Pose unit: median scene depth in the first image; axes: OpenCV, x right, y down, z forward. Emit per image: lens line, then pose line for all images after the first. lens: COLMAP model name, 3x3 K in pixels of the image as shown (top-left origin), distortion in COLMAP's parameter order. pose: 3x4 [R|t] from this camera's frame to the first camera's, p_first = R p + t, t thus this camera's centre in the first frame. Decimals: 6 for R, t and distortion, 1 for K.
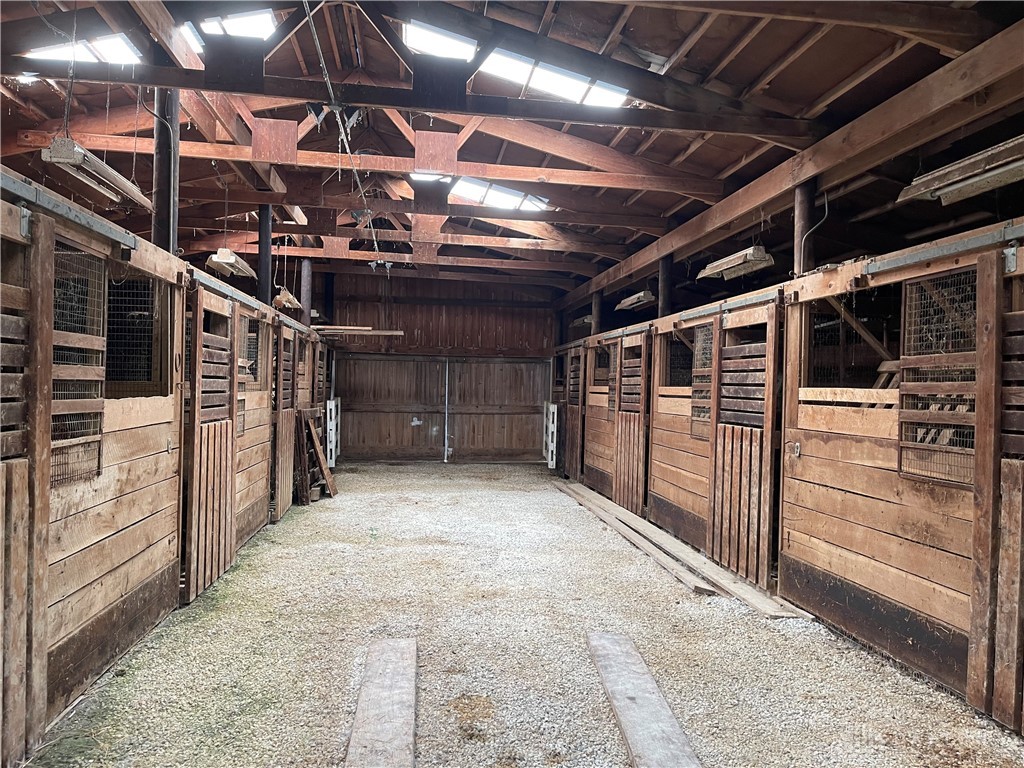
lens RADIAL K [[760.2, 0, 505.6], [0, 760.2, 359.9], [0, 0, 1]] dist [0.047459, -0.077892]
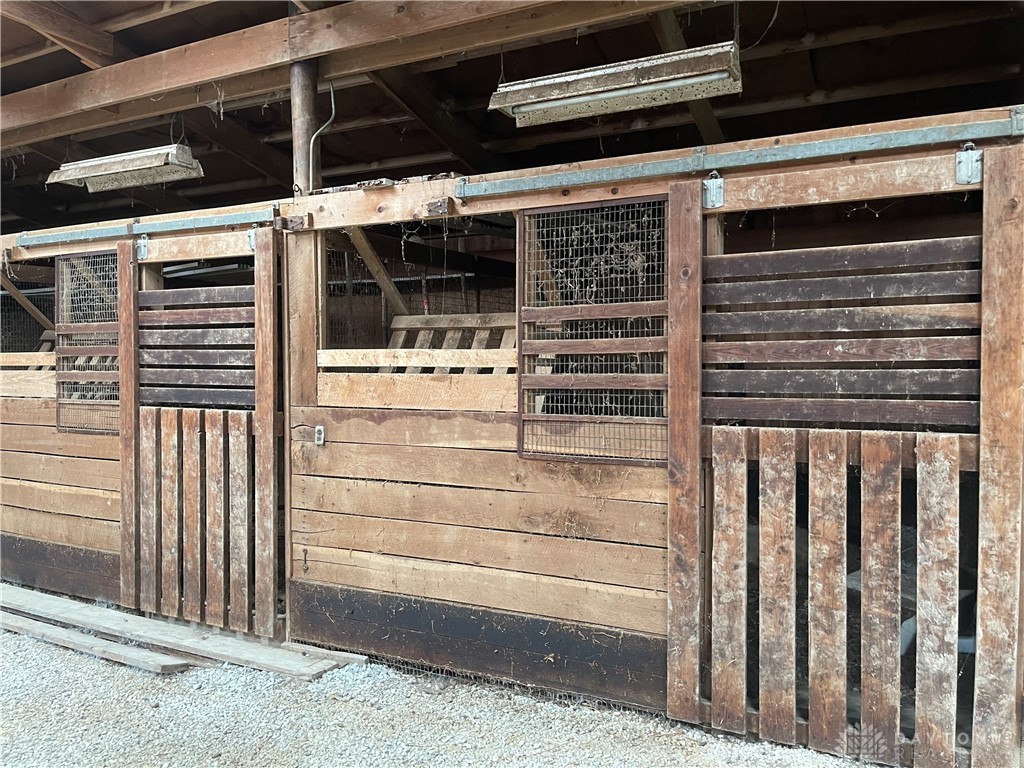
lens RADIAL K [[769.8, 0, 512.0], [0, 769.8, 384.0], [0, 0, 1]] dist [0.048702, -0.058718]
pose [[0.553491, -0.050485, 0.831324, -0.125579], [-0.014346, 0.997435, 0.070124, 0.015746], [-0.832732, -0.050739, 0.551347, 0.460646]]
